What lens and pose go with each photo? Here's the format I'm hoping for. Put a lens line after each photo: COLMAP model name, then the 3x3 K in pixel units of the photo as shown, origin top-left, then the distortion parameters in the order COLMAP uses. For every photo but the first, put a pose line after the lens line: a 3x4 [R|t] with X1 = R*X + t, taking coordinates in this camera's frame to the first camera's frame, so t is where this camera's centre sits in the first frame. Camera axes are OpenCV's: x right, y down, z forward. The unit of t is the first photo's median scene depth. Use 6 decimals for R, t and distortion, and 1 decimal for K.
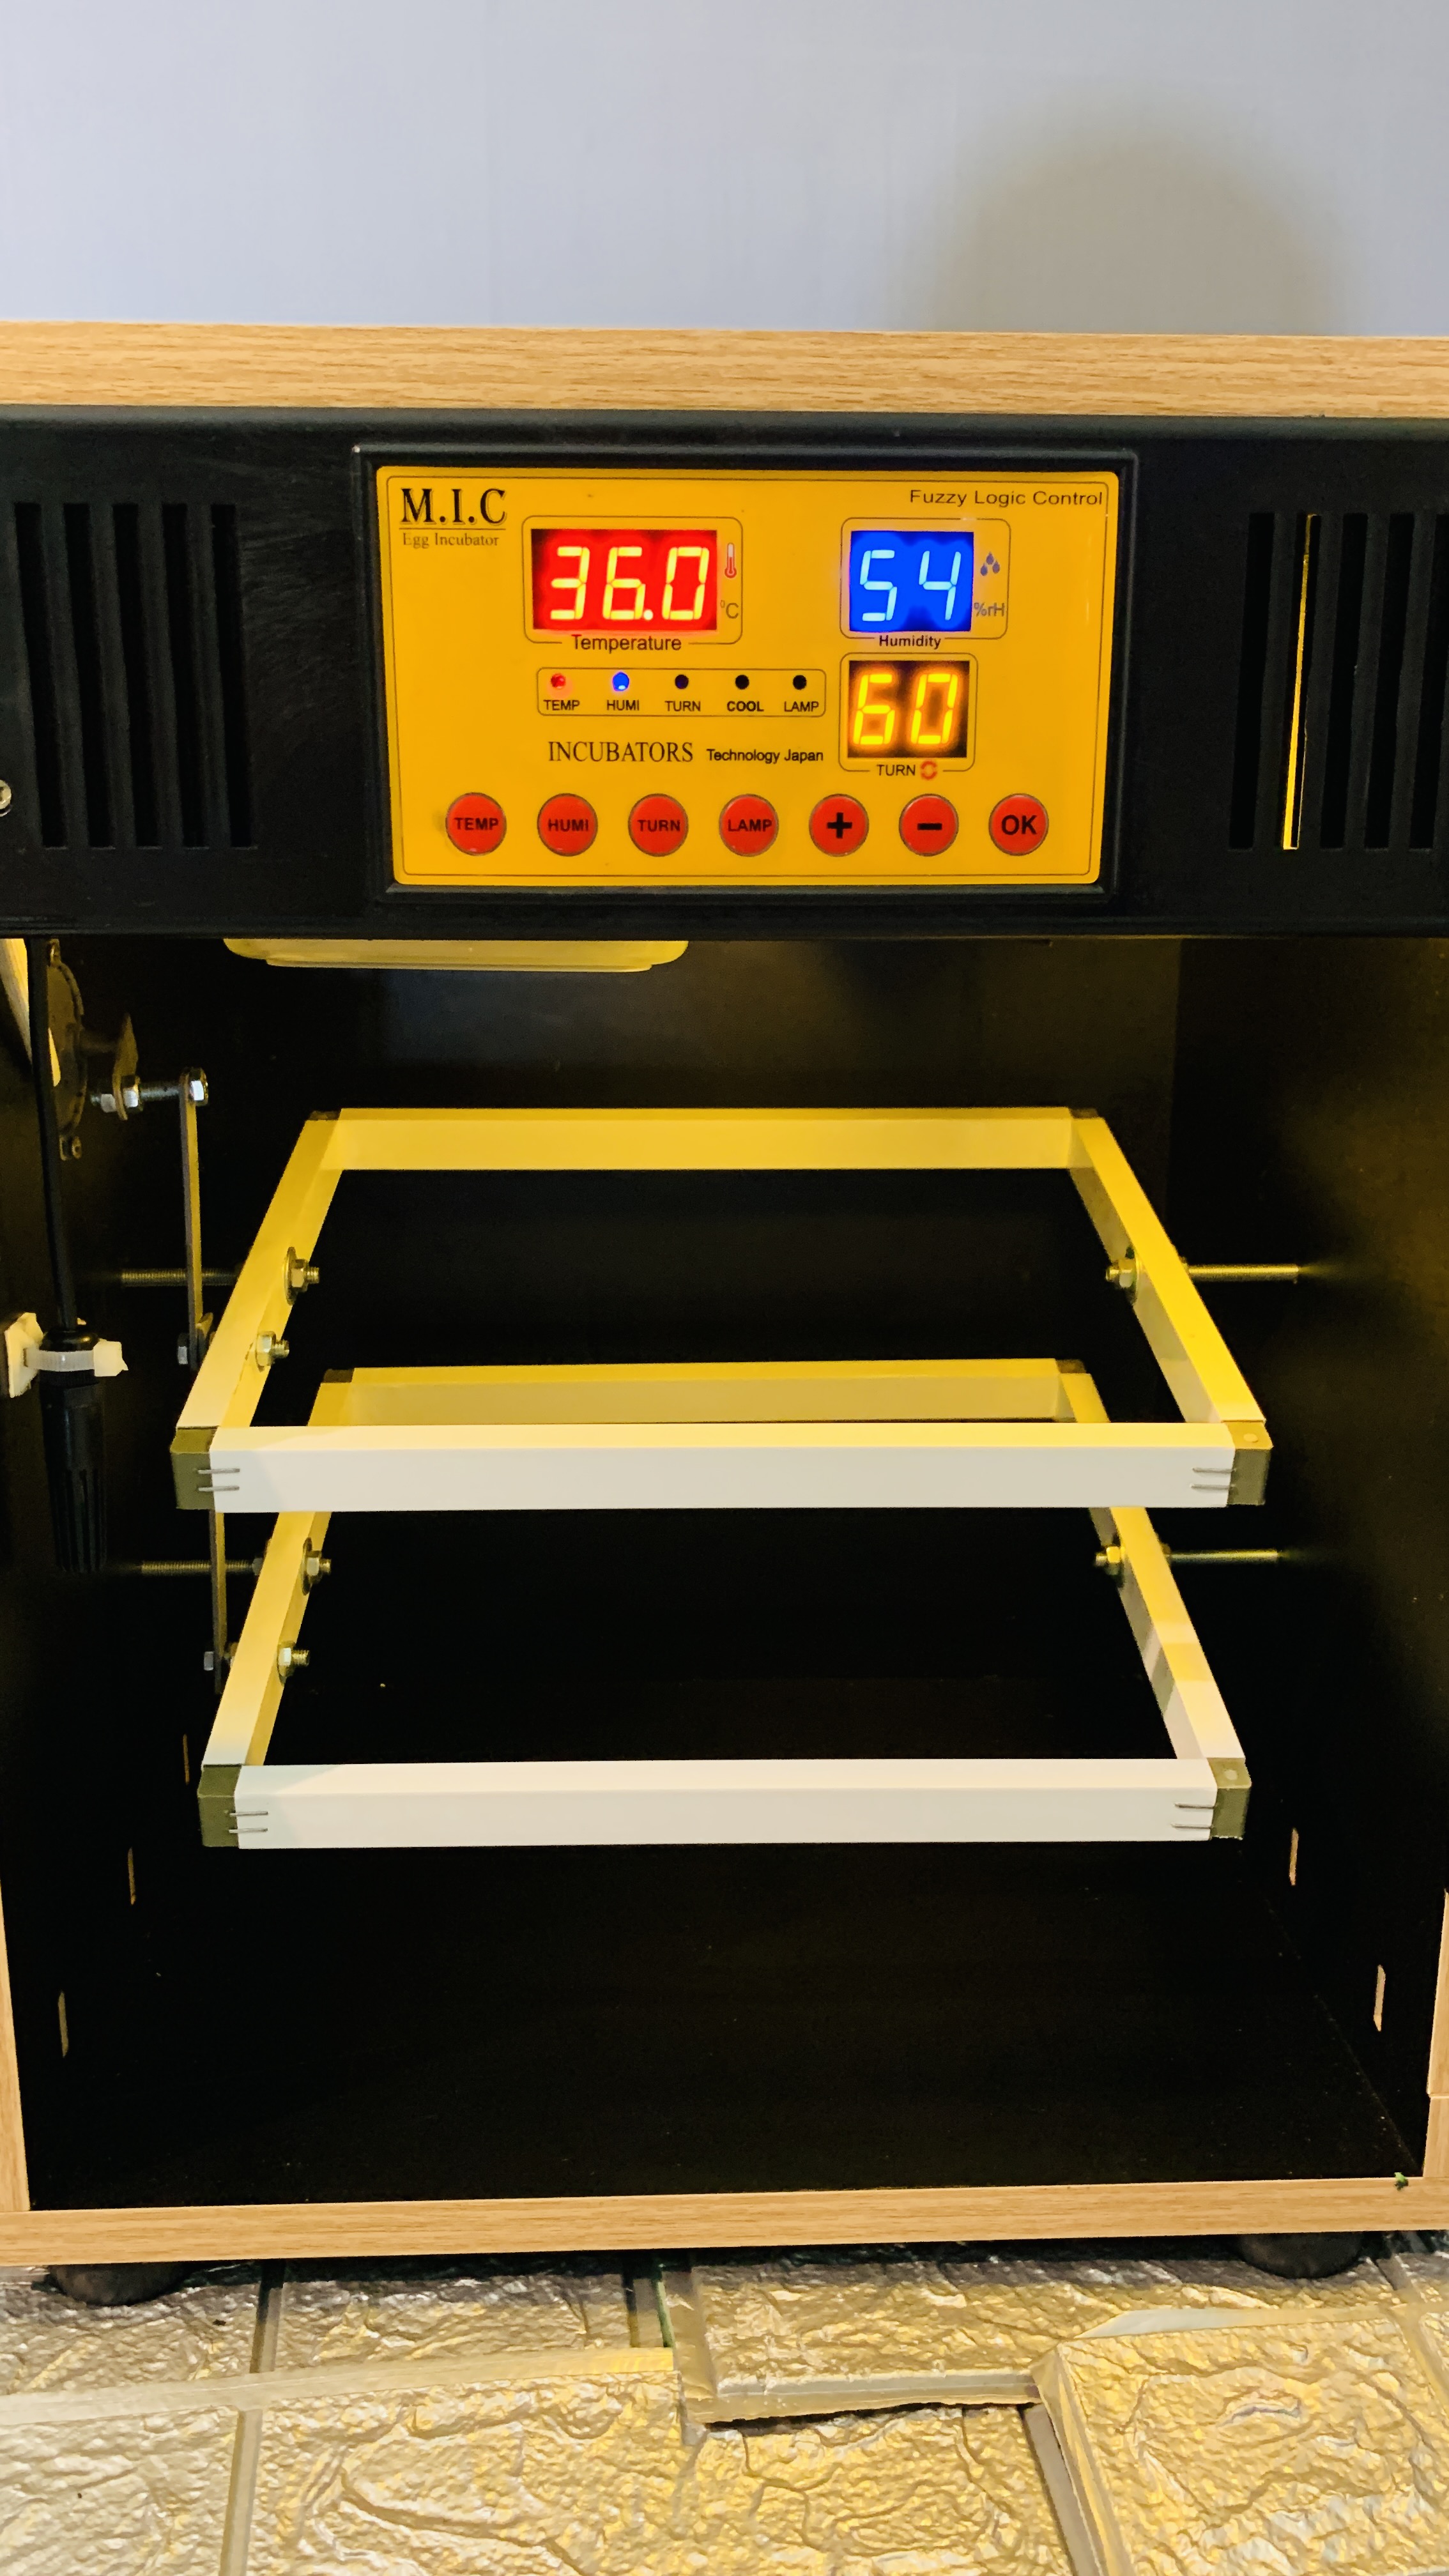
lens RADIAL K [[2372.8, 0, 724.5], [0, 2372.8, 1288.0], [0, 0, 1]] dist [0.121161, -0.401313]
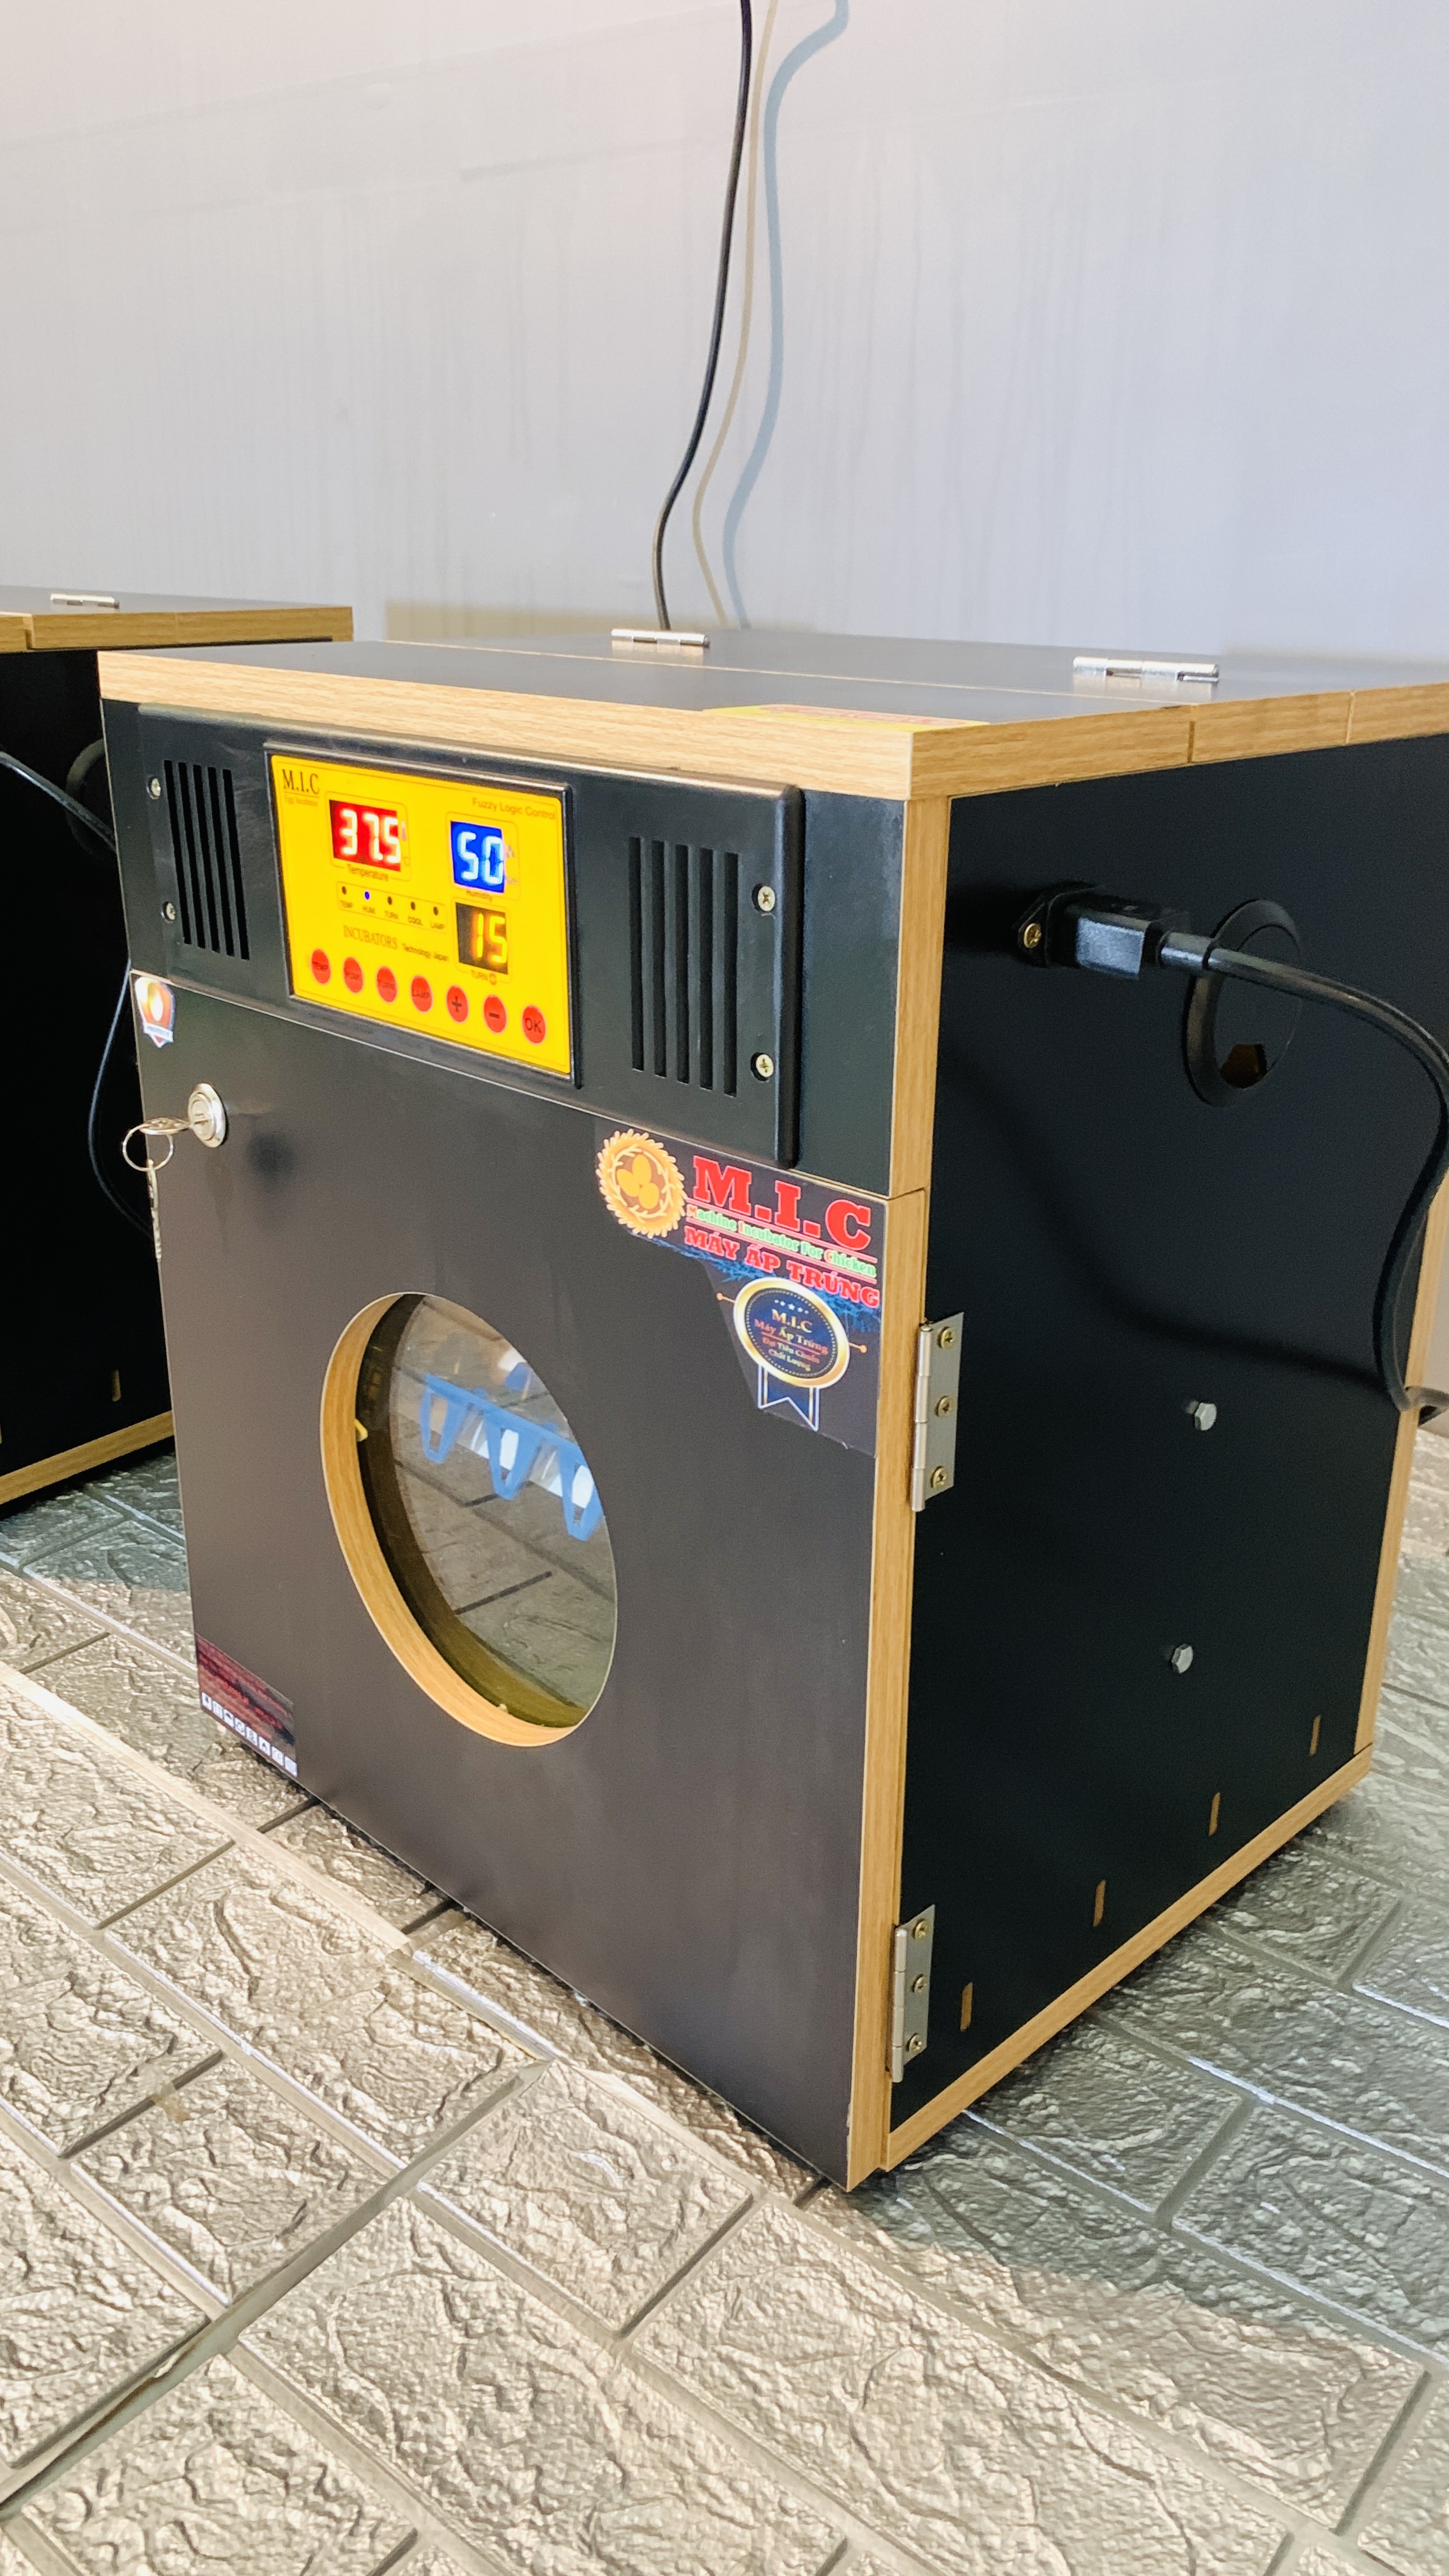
lens RADIAL K [[1995.3, 0, 724.5], [0, 1995.3, 1288.0], [0, 0, 1]] dist [0.085413, -0.001766]
pose [[0.674467, 0.261449, -0.690463, 1.124698], [-0.218764, 0.963973, 0.151320, -0.256251], [0.705150, 0.048988, 0.707363, 0.223267]]
